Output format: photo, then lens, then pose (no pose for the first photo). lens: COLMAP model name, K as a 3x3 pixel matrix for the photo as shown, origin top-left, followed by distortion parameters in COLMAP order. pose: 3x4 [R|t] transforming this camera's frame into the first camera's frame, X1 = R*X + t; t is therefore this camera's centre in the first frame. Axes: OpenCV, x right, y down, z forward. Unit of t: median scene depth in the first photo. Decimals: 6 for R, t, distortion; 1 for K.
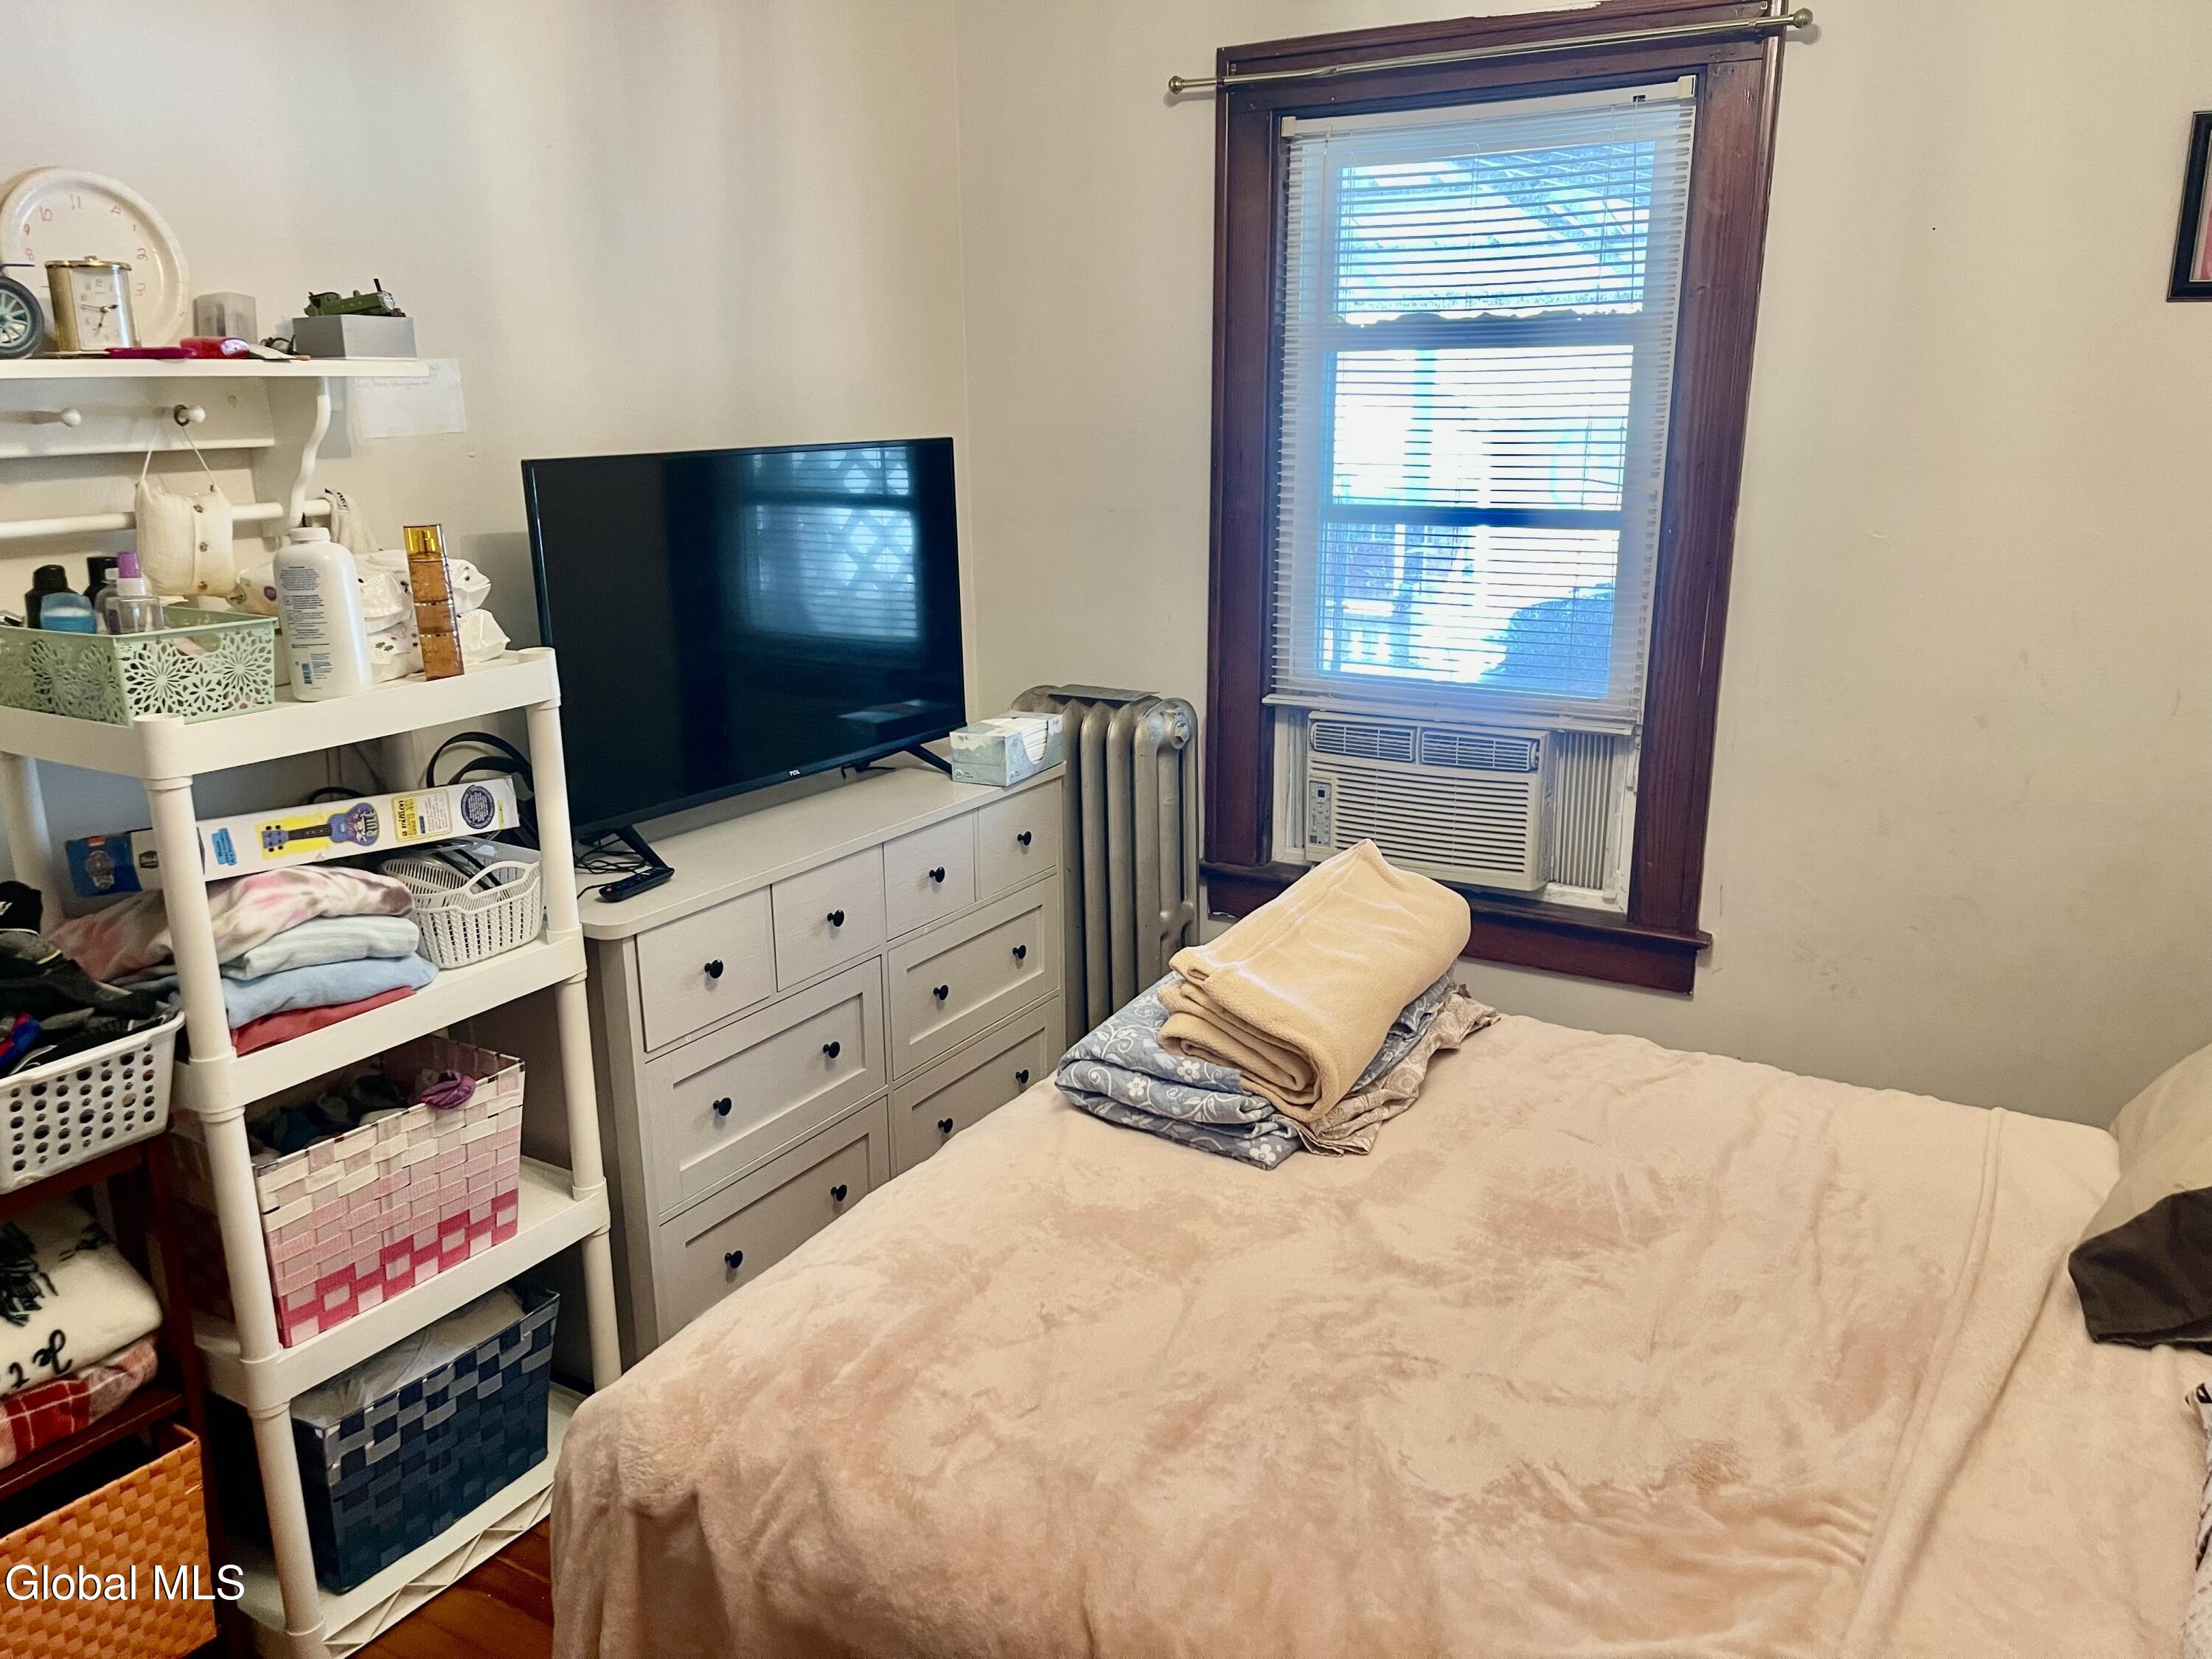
lens RADIAL K [[1659.1, 0, 1089.5], [0, 1659.1, 813.6], [0, 0, 1]] dist [0.070061, -0.087901]
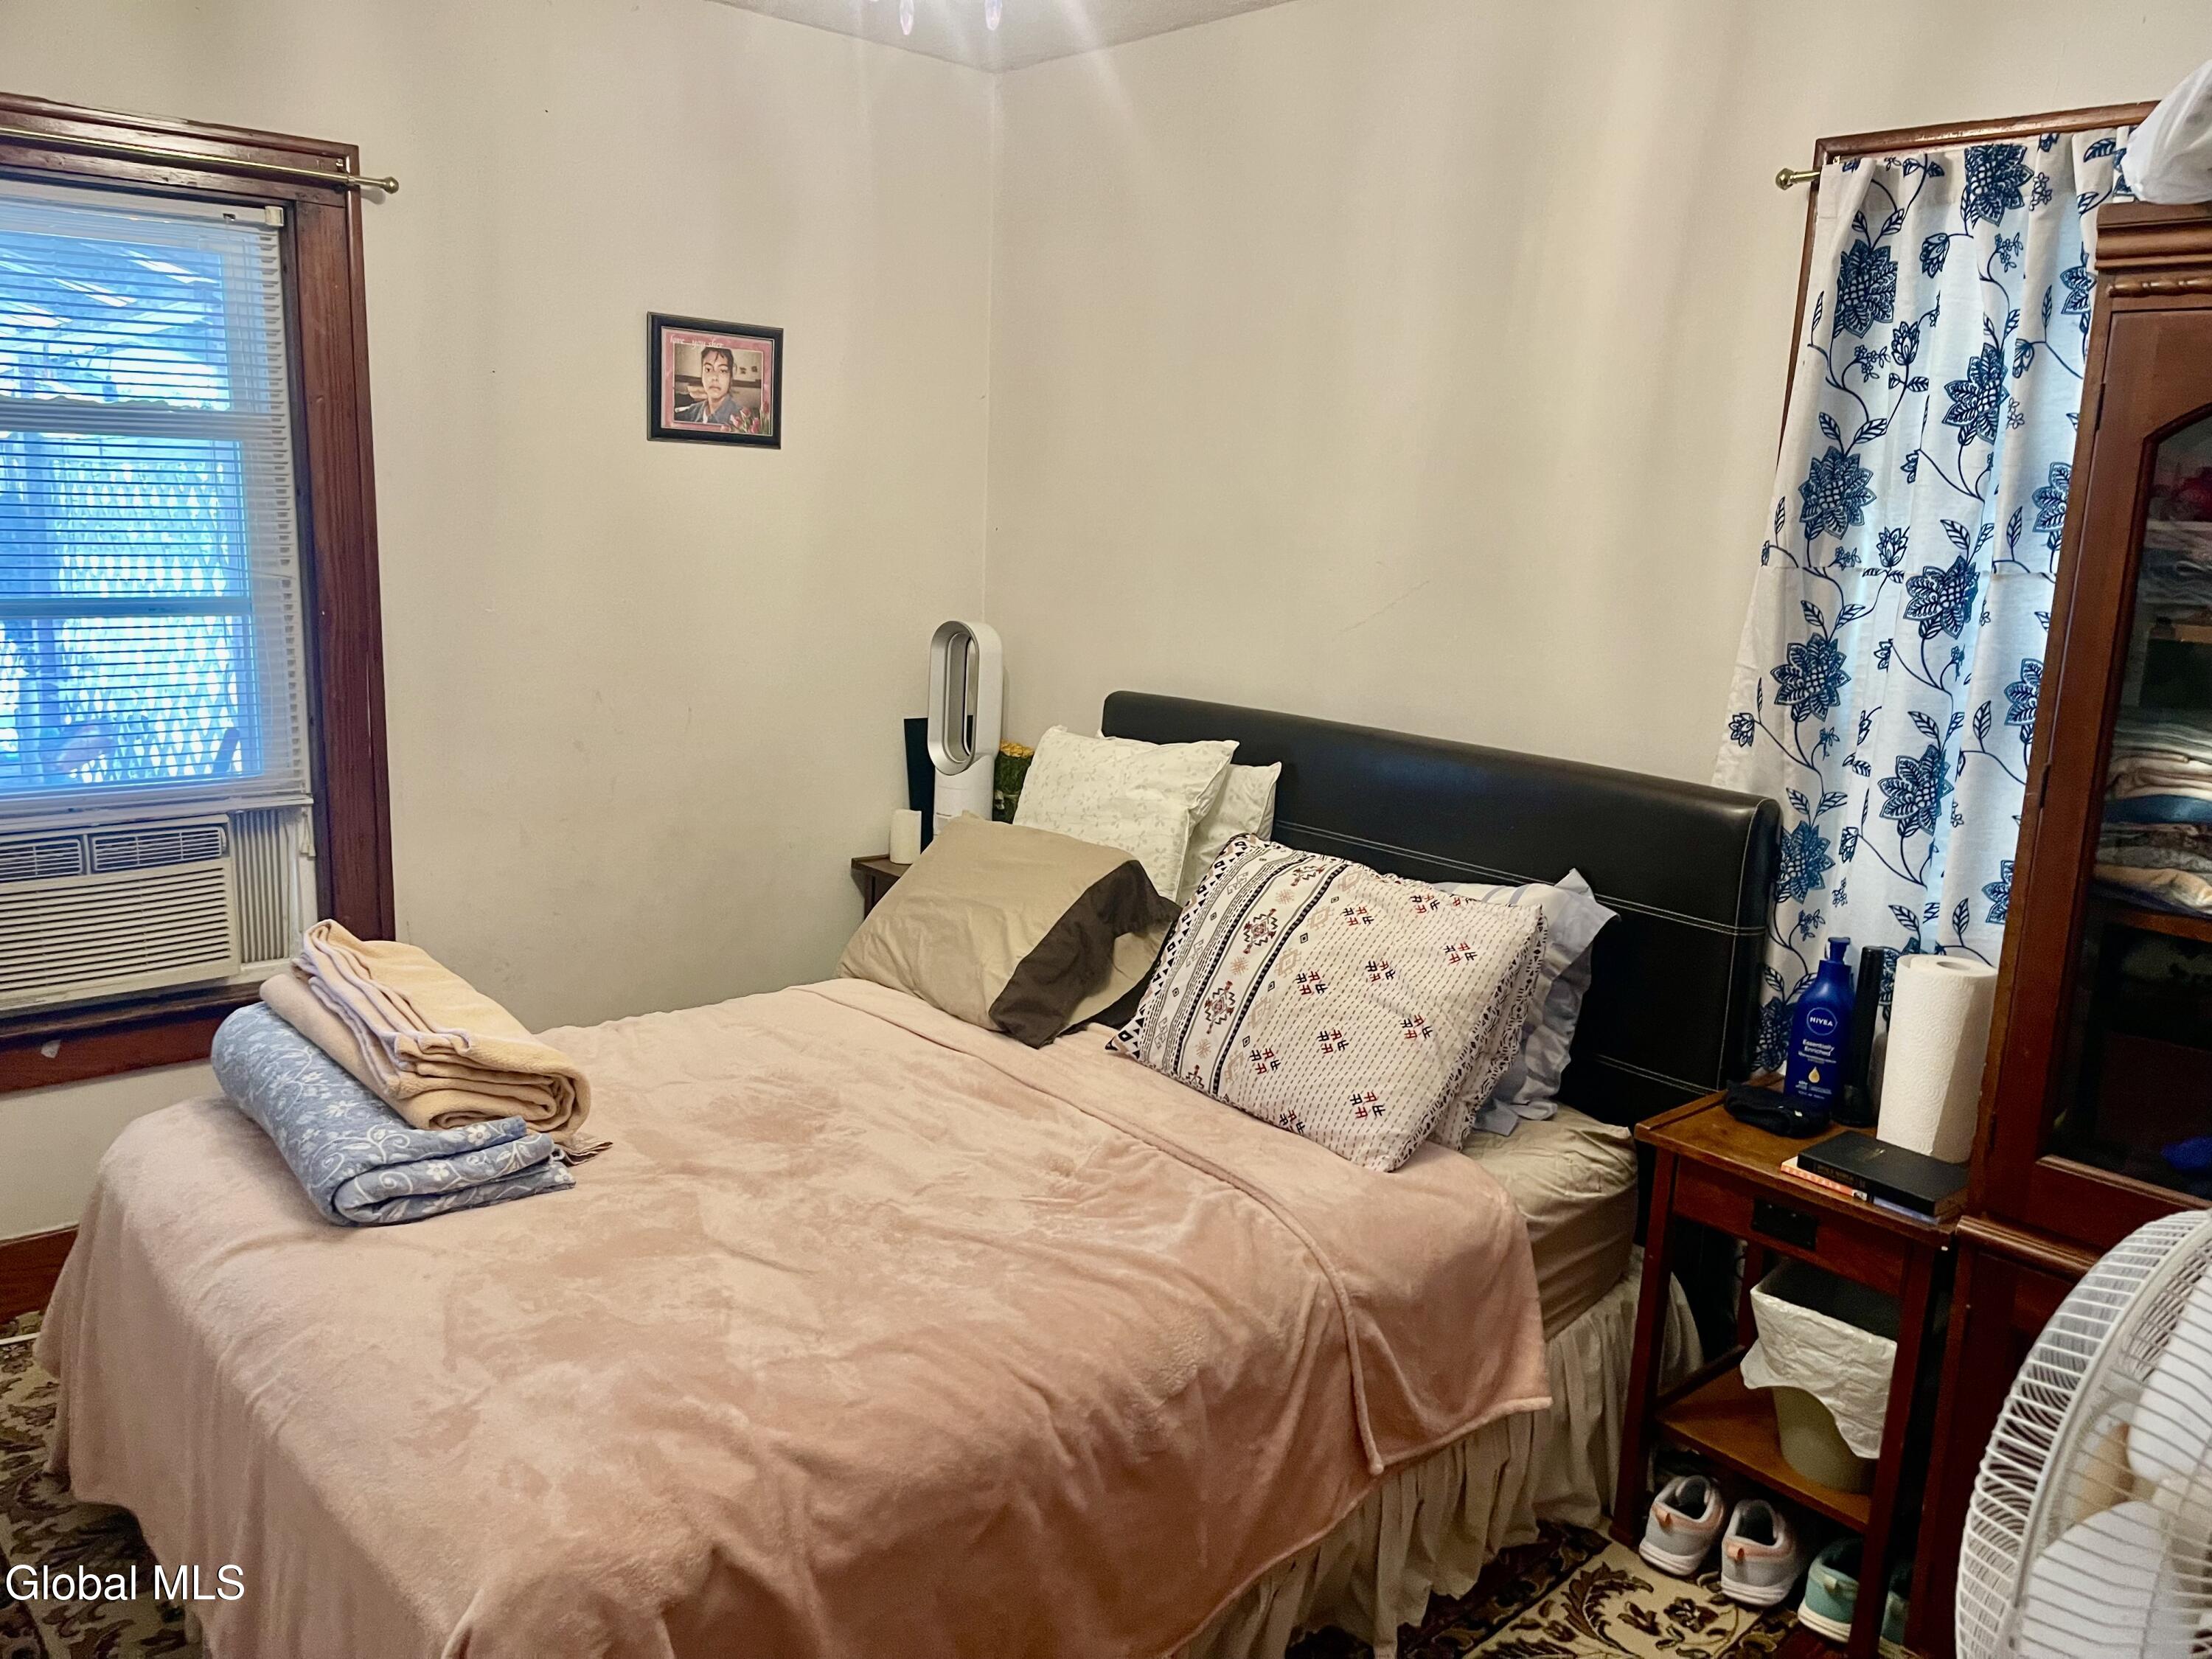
lens RADIAL K [[1659.1, 0, 1089.5], [0, 1659.1, 813.6], [0, 0, 1]] dist [0.070061, -0.087901]
pose [[0.303253, -0.155547, 0.940129, -0.773631], [0.197332, 0.975452, 0.097739, -0.068078], [-0.932254, 0.155878, 0.326503, 0.267919]]
